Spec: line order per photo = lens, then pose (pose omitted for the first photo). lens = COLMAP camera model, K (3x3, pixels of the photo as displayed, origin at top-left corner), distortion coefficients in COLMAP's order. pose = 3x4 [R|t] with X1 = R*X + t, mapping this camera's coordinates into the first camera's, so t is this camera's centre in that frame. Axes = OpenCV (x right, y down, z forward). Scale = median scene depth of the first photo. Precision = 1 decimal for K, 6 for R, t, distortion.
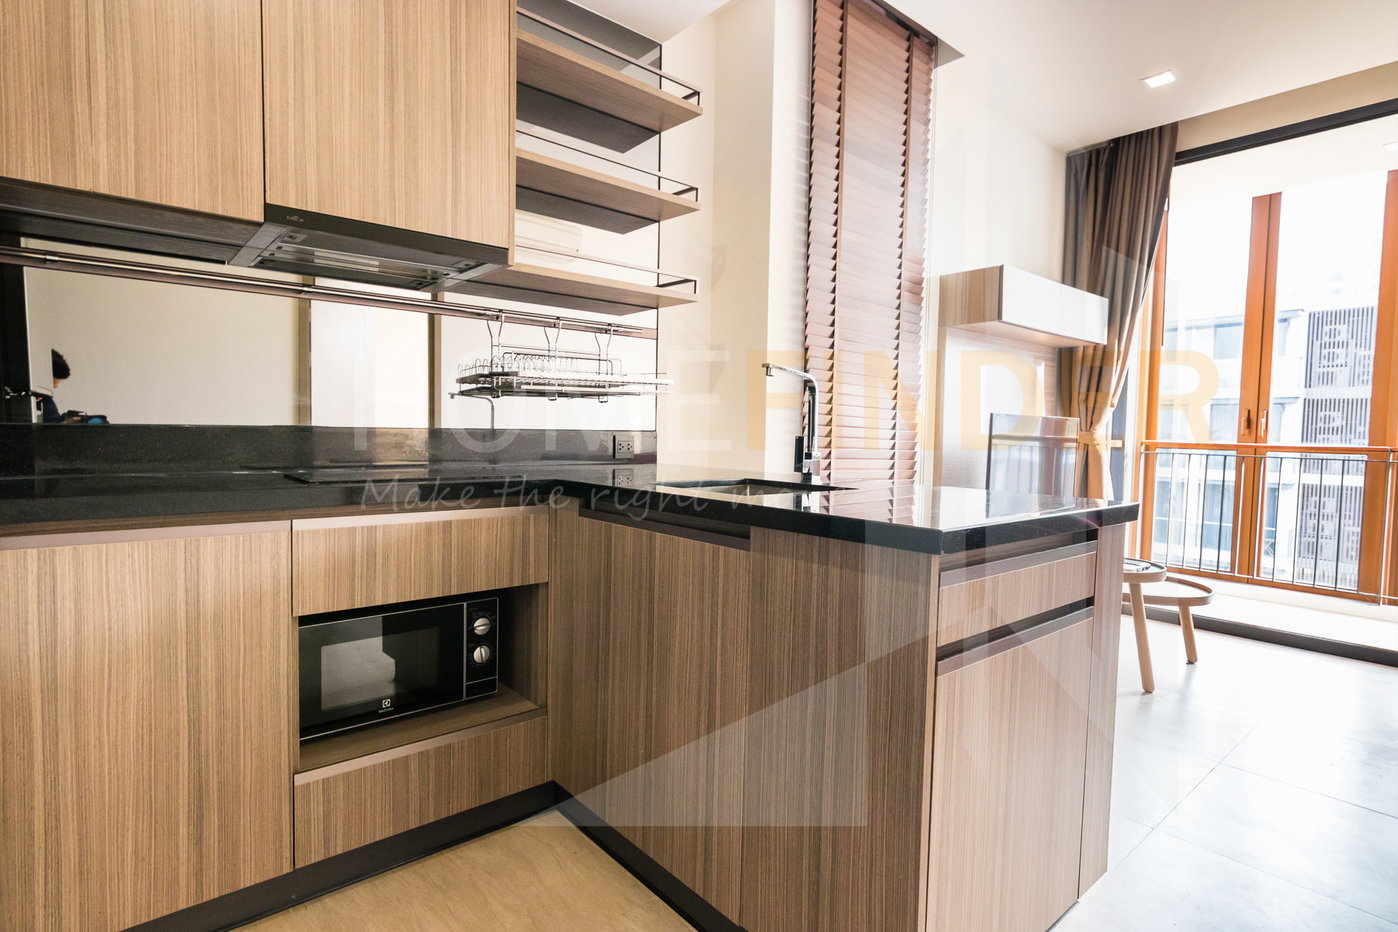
lens RADIAL K [[711.3, 0, 699.0], [0, 711.3, 466.0], [0, 0, 1]] dist [-0.000568, 0.000475]
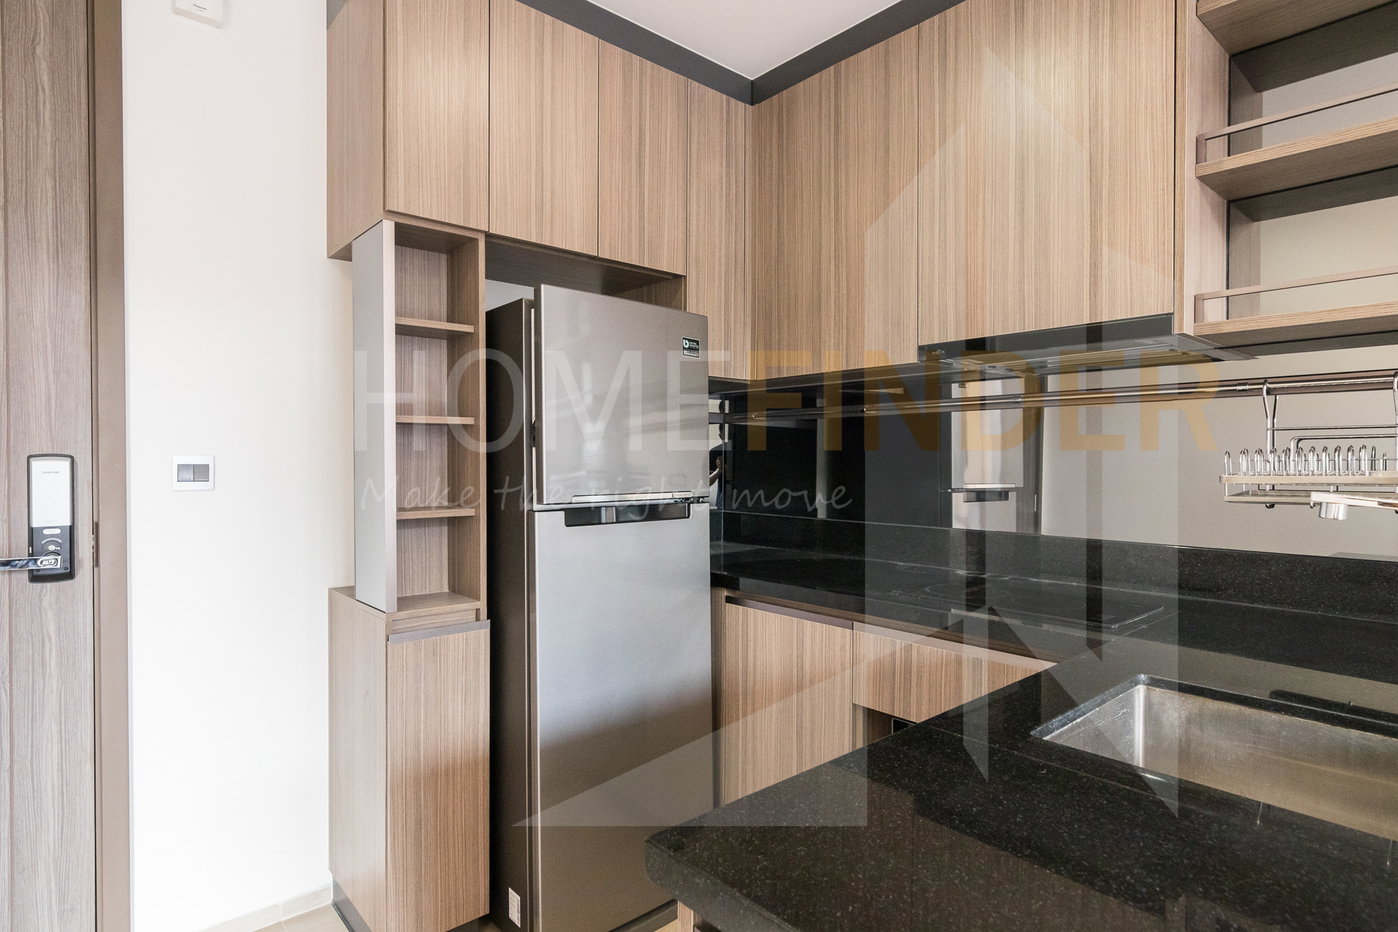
lens RADIAL K [[745.7, 0, 699.0], [0, 745.7, 466.0], [0, 0, 1]] dist [0.001381, -0.000212]
pose [[0.018720, -0.007776, -0.999795, 0.549132], [-0.054254, 0.998489, -0.008781, -0.129134], [0.998352, 0.054408, 0.018269, 0.571478]]
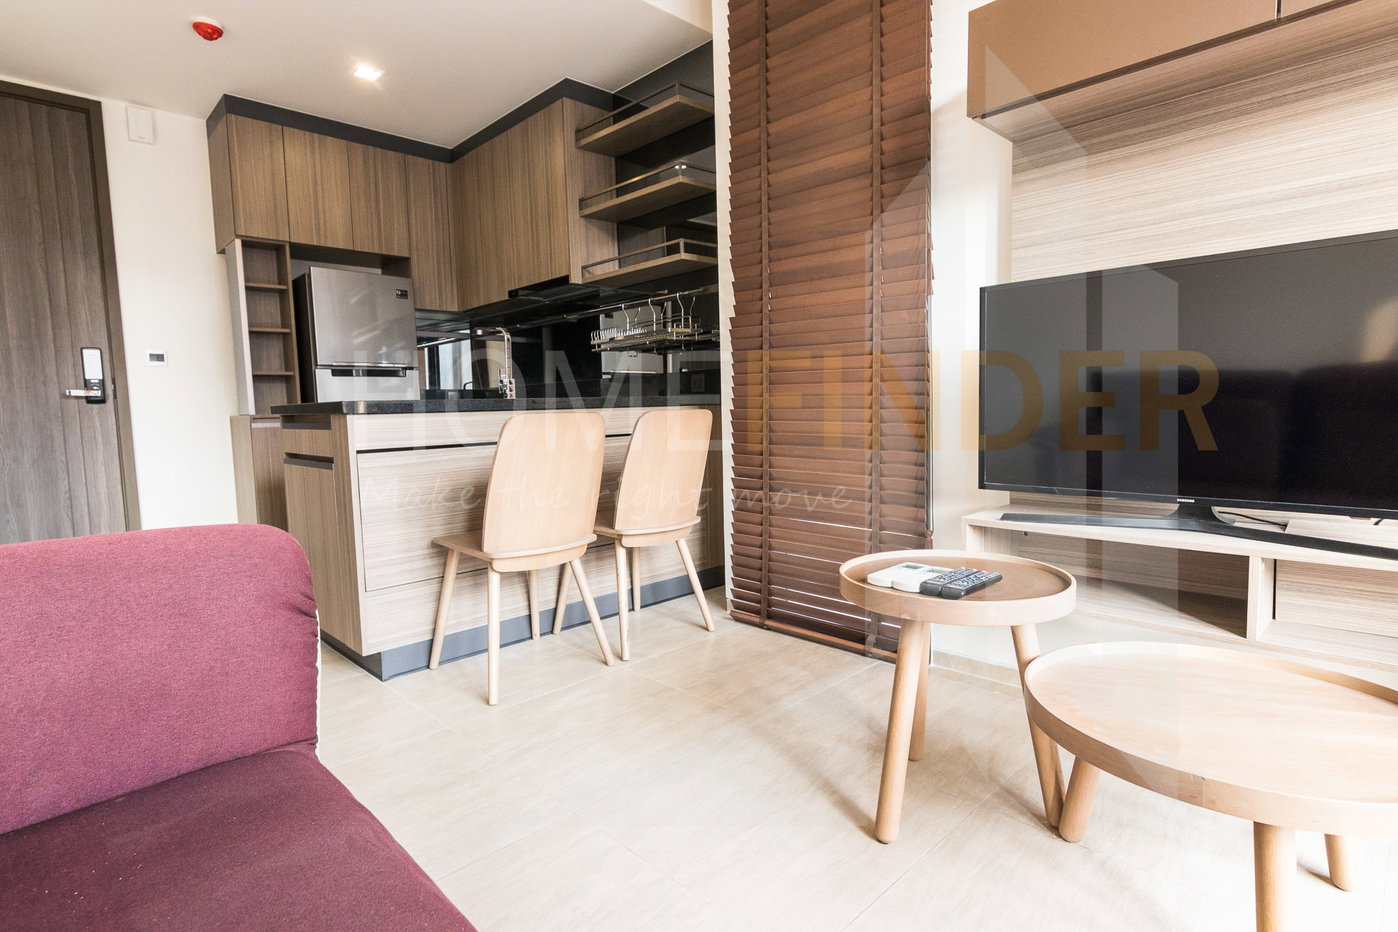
lens RADIAL K [[711.3, 0, 699.0], [0, 711.3, 466.0], [0, 0, 1]] dist [-0.000568, 0.000475]
pose [[0.076386, 0.057243, -0.995434, 1.768088], [-0.021332, 0.998216, 0.055766, 0.079559], [0.996850, 0.016975, 0.077471, 1.353337]]
